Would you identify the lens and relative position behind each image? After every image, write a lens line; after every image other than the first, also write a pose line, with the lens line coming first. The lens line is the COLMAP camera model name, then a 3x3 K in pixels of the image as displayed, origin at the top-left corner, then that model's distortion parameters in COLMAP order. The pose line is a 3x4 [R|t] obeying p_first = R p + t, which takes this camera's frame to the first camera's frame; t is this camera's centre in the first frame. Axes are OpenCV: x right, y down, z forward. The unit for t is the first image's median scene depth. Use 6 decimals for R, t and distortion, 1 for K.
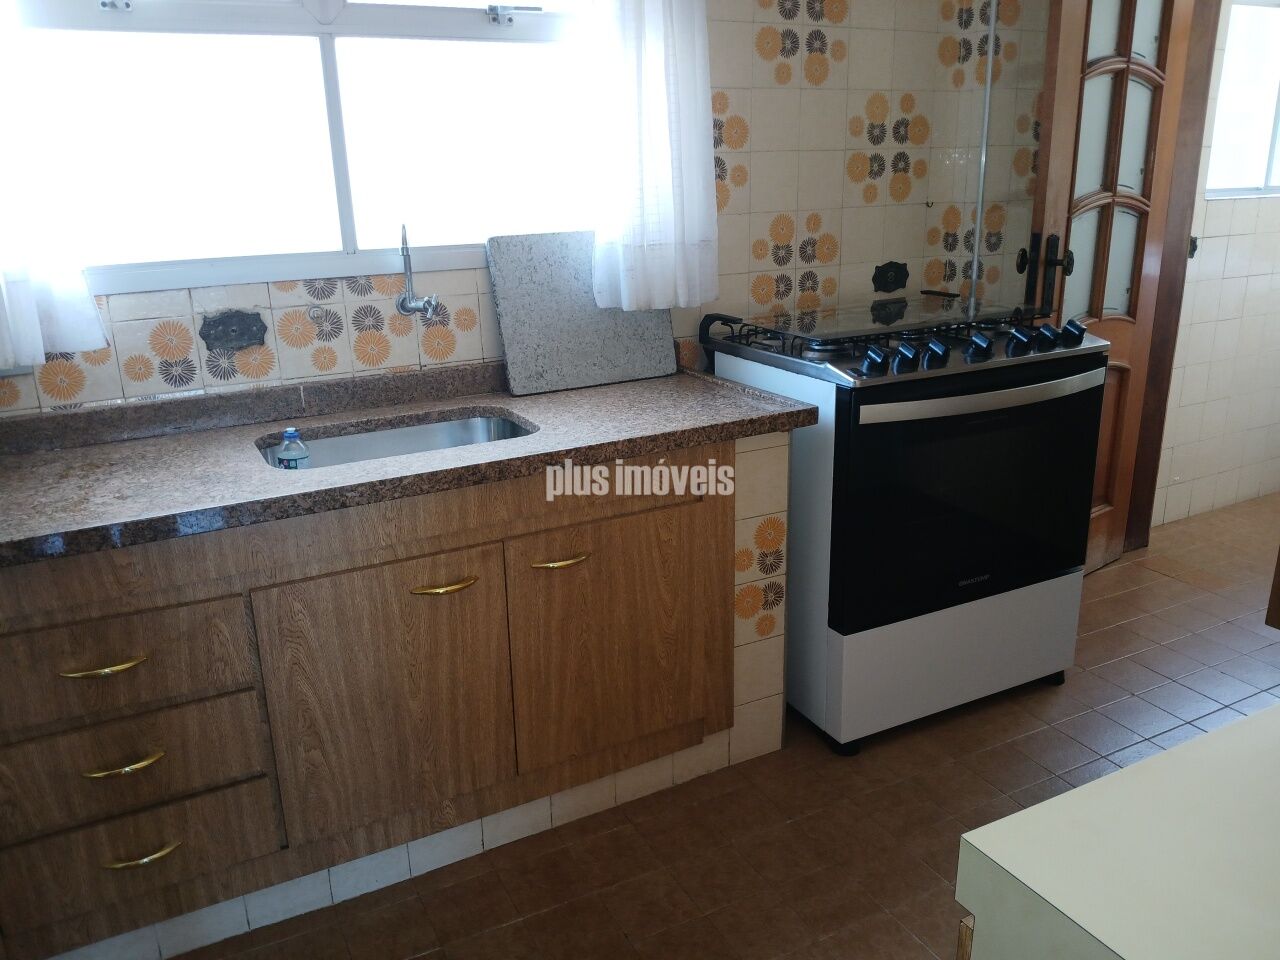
lens RADIAL K [[974.6, 0, 630.0], [0, 974.6, 477.7], [0, 0, 1]] dist [0.026708, -0.086336]
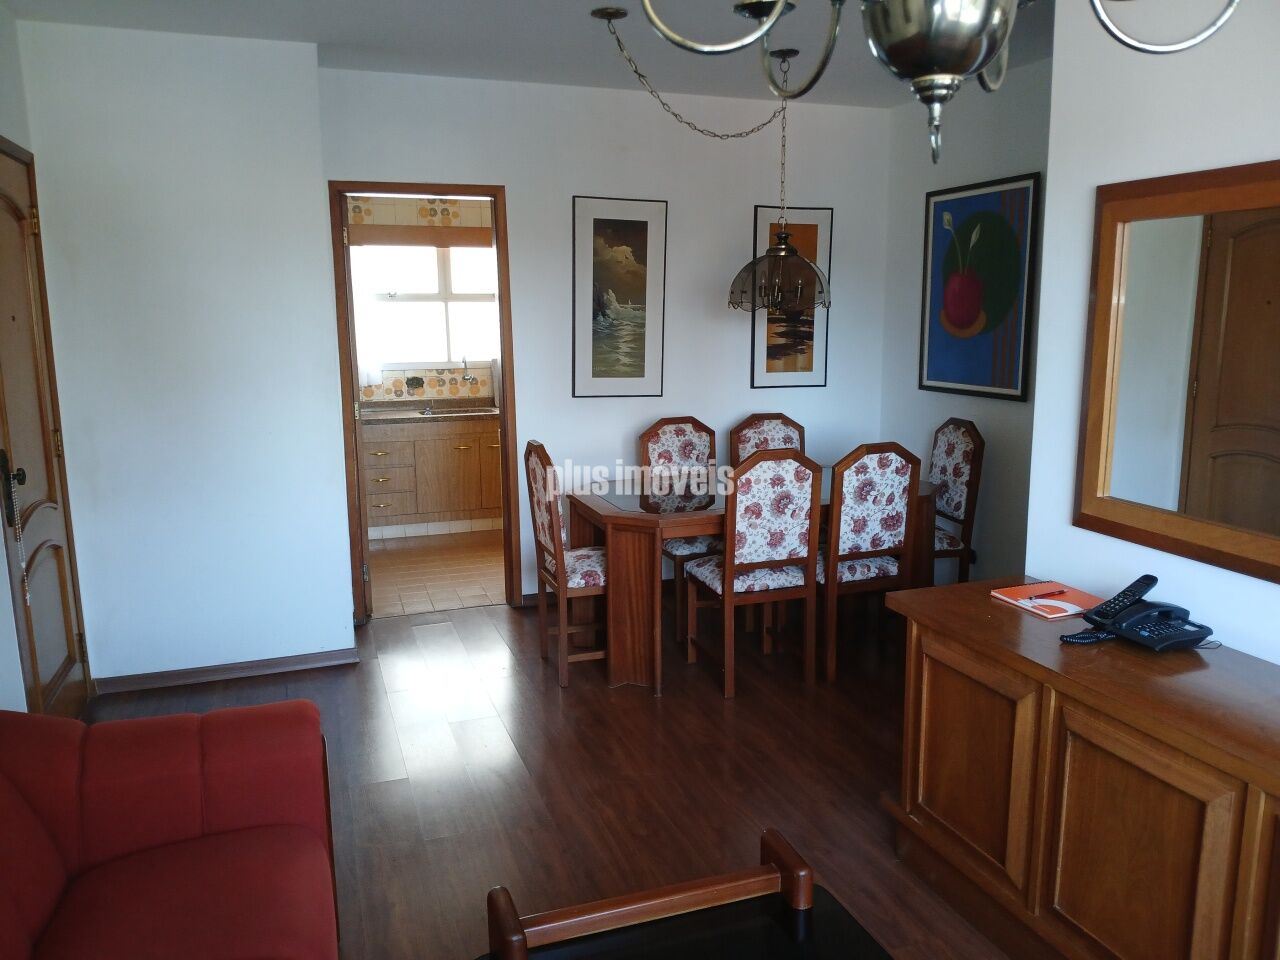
lens RADIAL K [[974.6, 0, 646.3], [0, 974.6, 482.7], [0, 0, 1]] dist [0.026708, -0.086336]
pose [[0.990226, 0.045225, -0.131937, 0.883278], [-0.060828, 0.991299, -0.116733, 0.556762], [0.125510, 0.123618, 0.984361, -2.269765]]
